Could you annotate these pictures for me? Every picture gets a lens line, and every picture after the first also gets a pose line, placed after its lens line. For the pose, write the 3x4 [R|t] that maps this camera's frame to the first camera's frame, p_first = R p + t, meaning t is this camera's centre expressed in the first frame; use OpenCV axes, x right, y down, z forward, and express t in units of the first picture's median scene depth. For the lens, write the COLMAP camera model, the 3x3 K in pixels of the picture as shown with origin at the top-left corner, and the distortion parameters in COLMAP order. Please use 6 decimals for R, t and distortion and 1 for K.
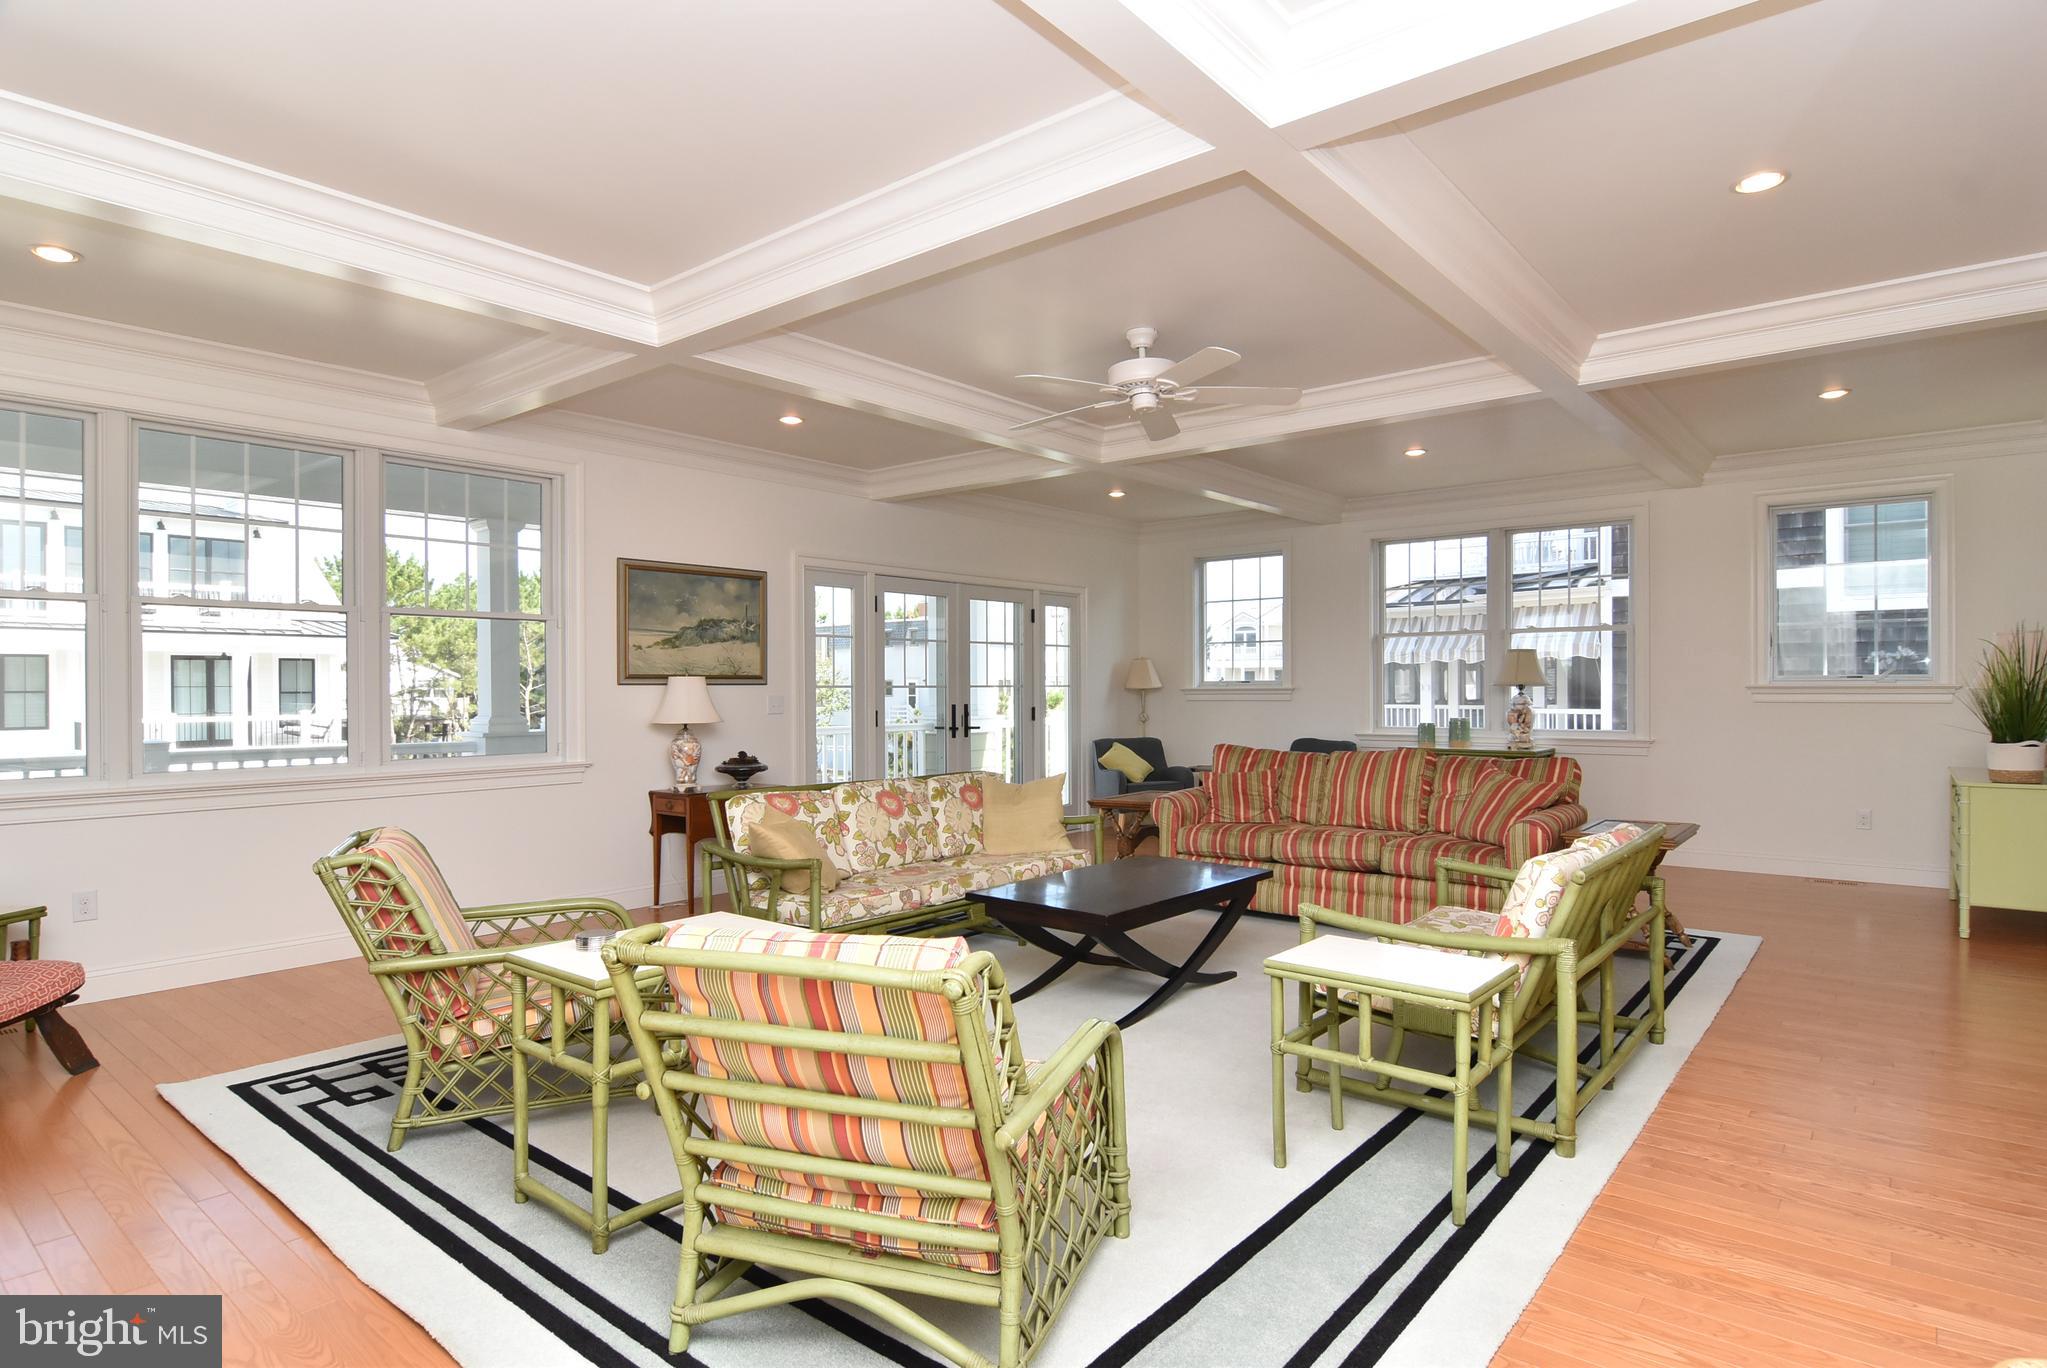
lens RADIAL K [[1111.6, 0, 1097.7], [0, 1111.6, 687.6], [0, 0, 1]] dist [-0.001086, -0.000327]
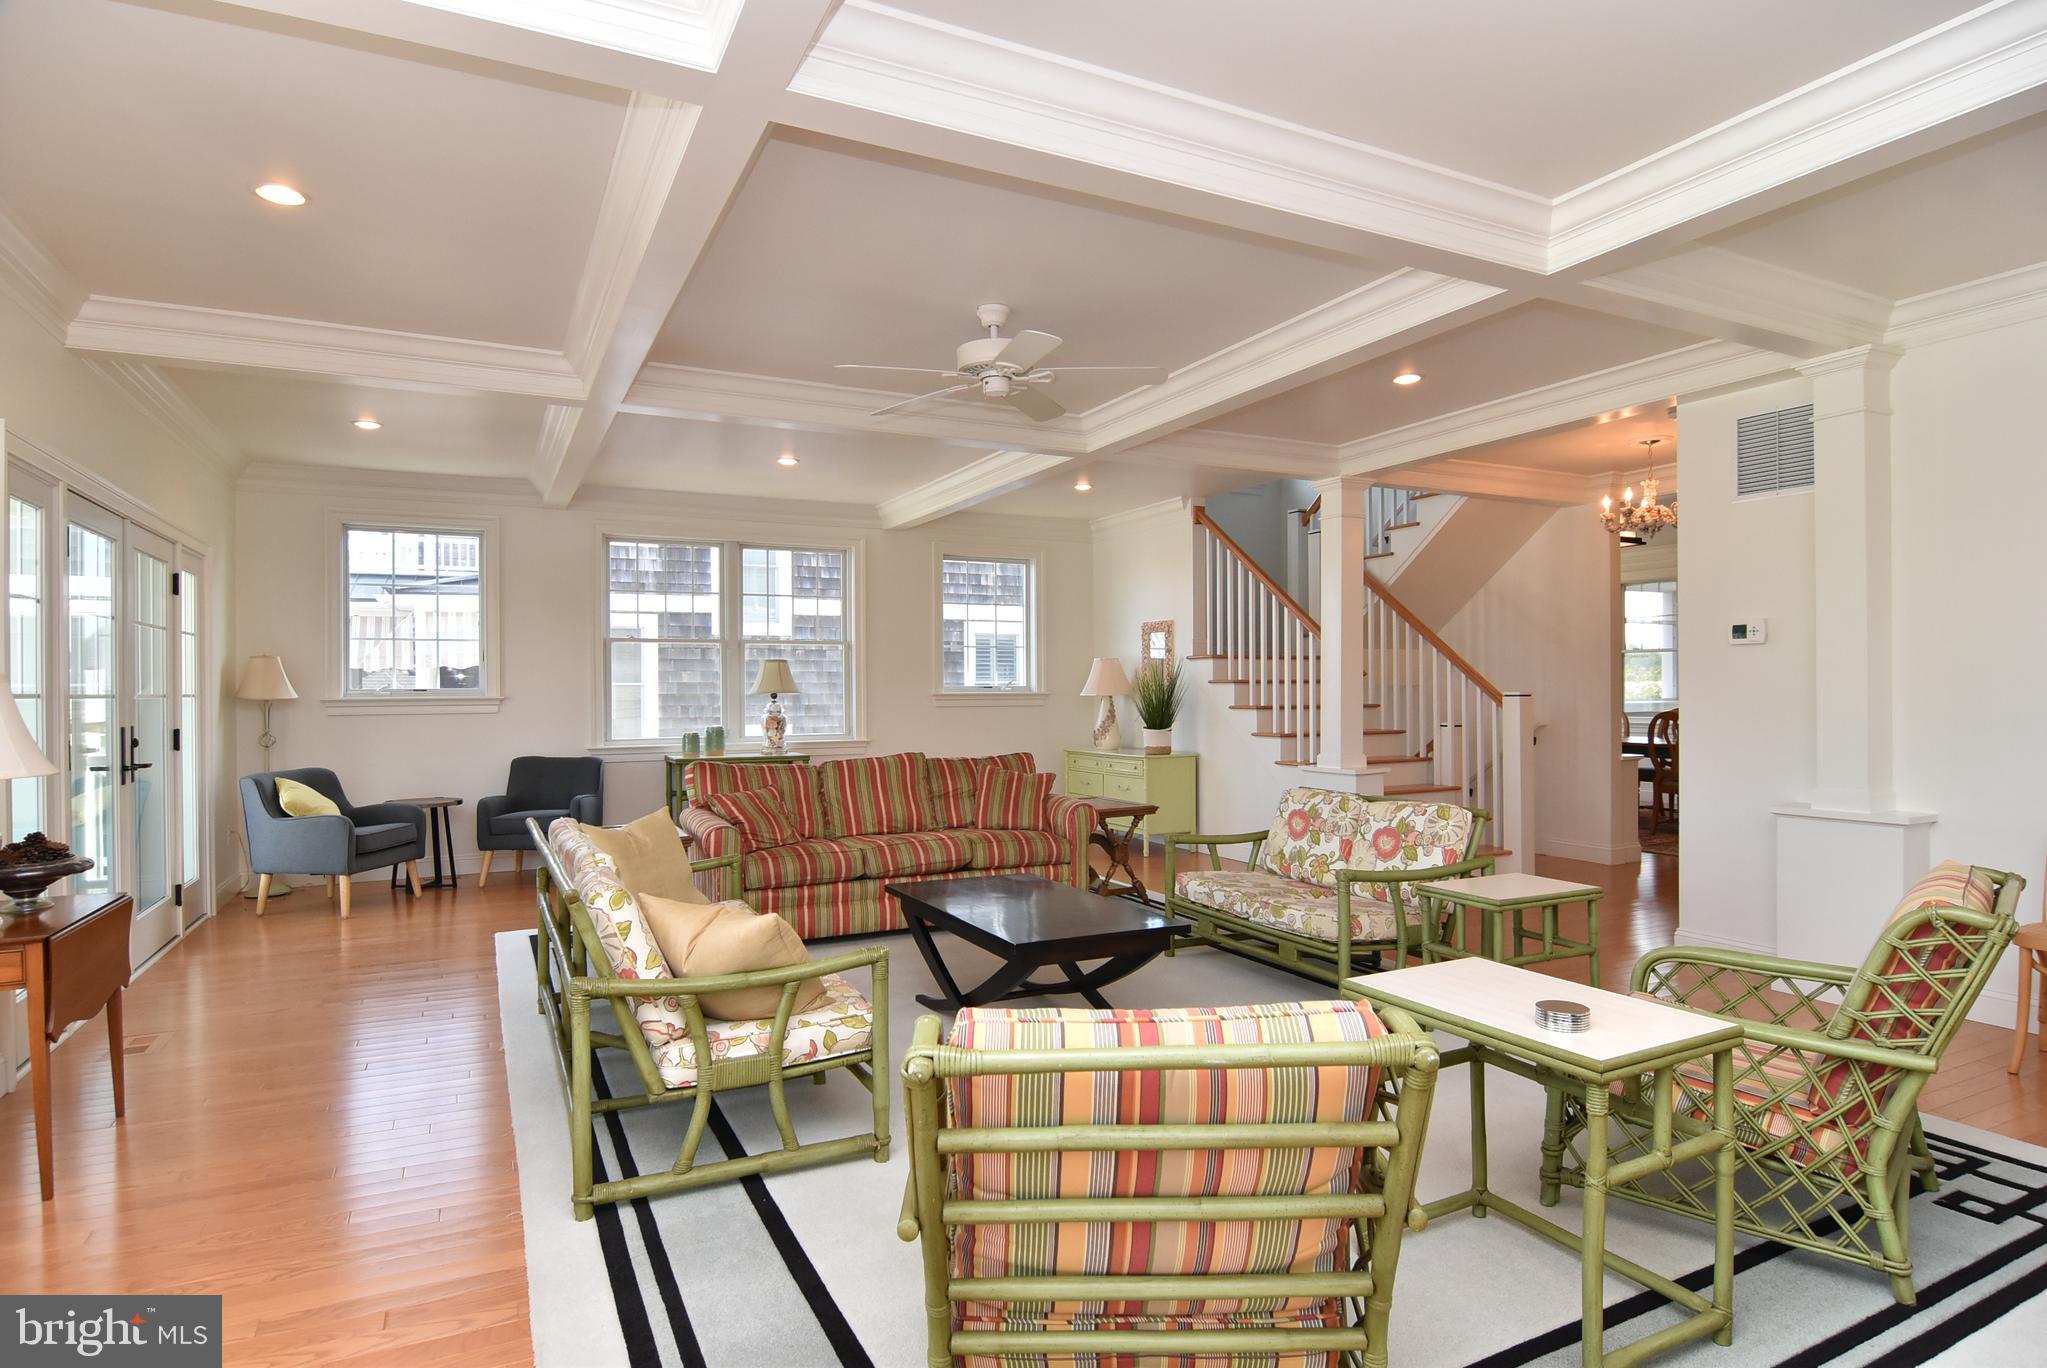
lens RADIAL K [[1071.1, 0, 1023.5], [0, 1071.1, 684.0], [0, 0, 1]] dist [0.000041, -0.000017]
pose [[0.407203, 0.010539, 0.913277, -0.486255], [0.003927, 0.999904, -0.013290, 0.002711], [-0.913329, 0.008999, 0.407123, 0.392400]]
